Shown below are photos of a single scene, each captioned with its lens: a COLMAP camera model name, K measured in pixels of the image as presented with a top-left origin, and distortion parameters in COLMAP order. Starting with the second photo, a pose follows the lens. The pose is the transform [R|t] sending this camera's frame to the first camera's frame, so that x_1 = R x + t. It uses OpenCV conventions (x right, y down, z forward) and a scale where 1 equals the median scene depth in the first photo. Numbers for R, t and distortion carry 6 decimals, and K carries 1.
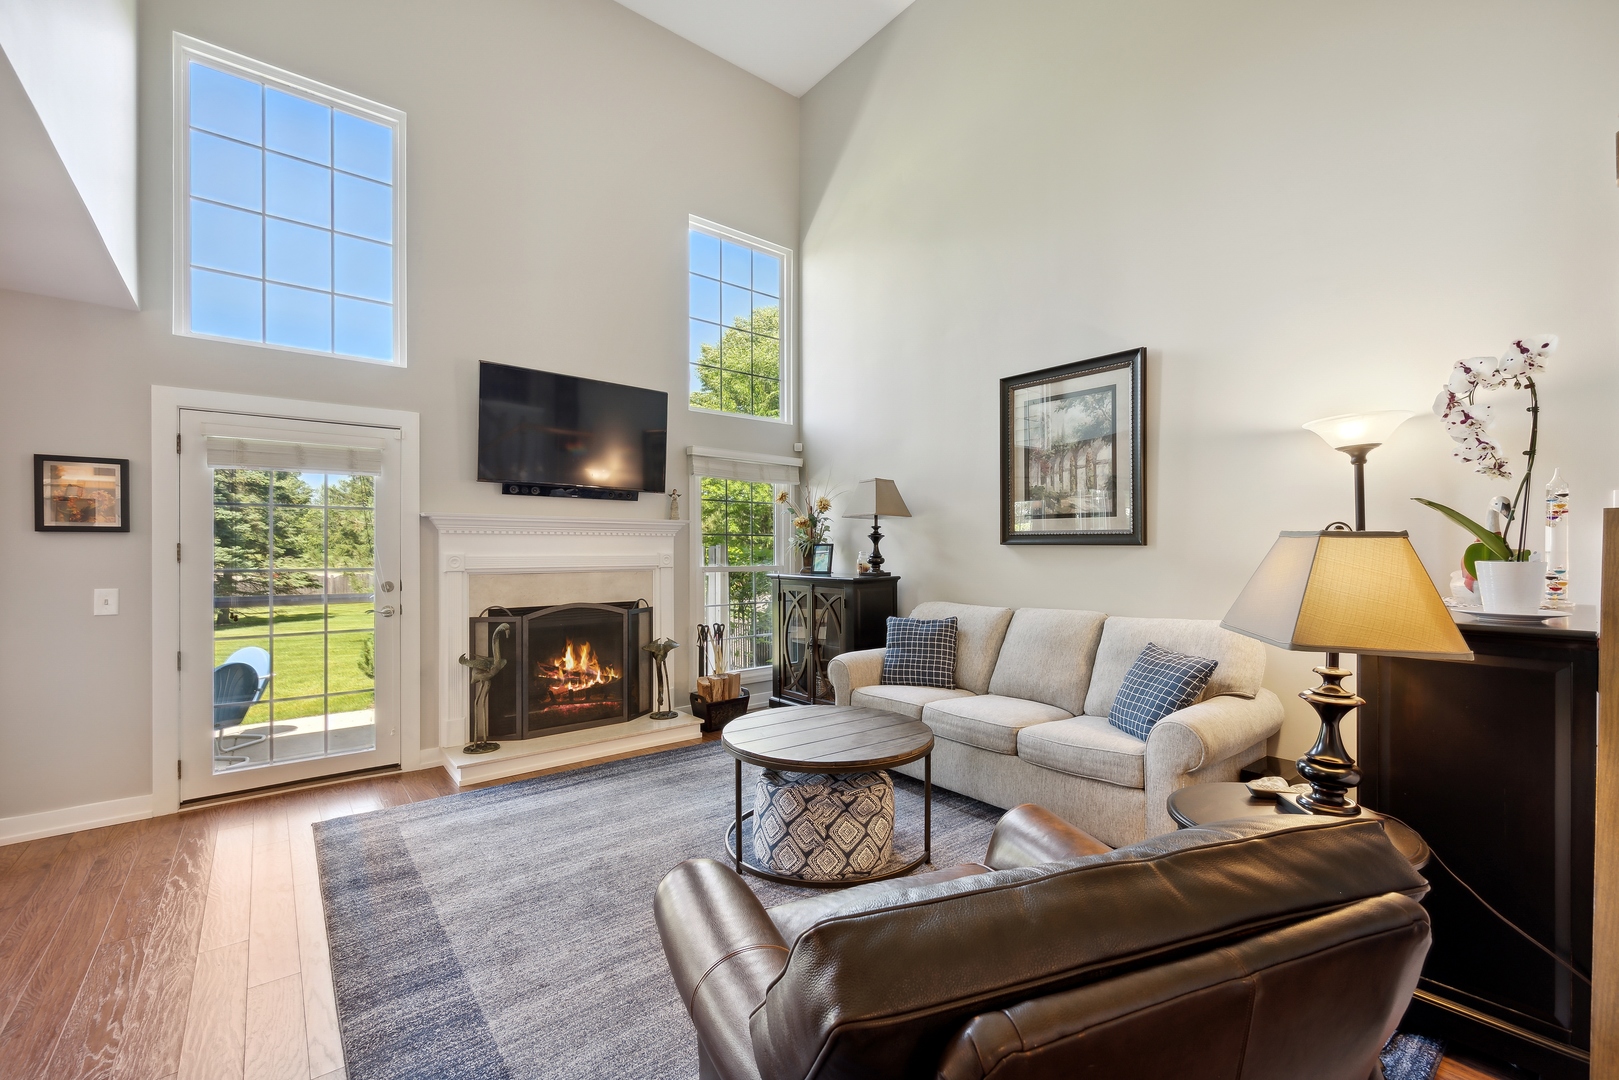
lens RADIAL K [[663.0, 0, 807.8], [0, 663.0, 546.8], [0, 0, 1]] dist [0.004017, 0.000137]
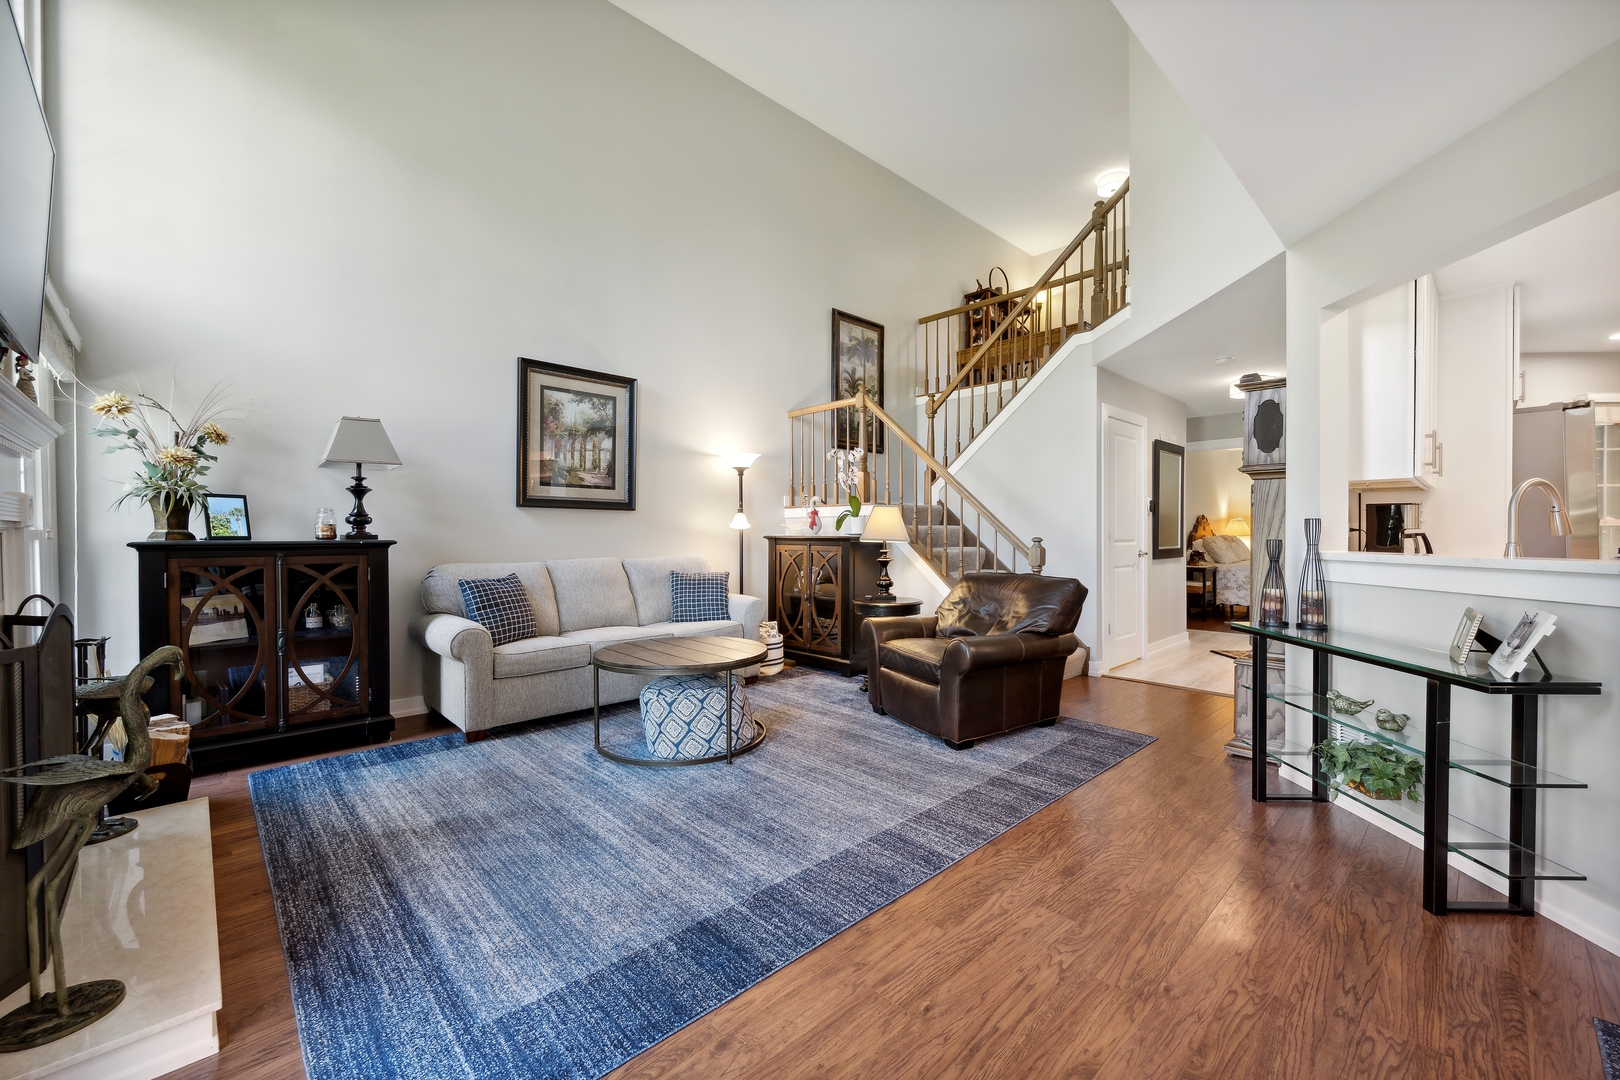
lens RADIAL K [[663.4, 0, 808.0], [0, 663.4, 538.4], [0, 0, 1]] dist [0.004017, 0.000137]
pose [[-0.082587, -0.000966, 0.996583, -0.909585], [0.001291, 0.999999, 0.001077, 0.052367], [-0.996583, 0.001376, -0.082586, 0.653489]]
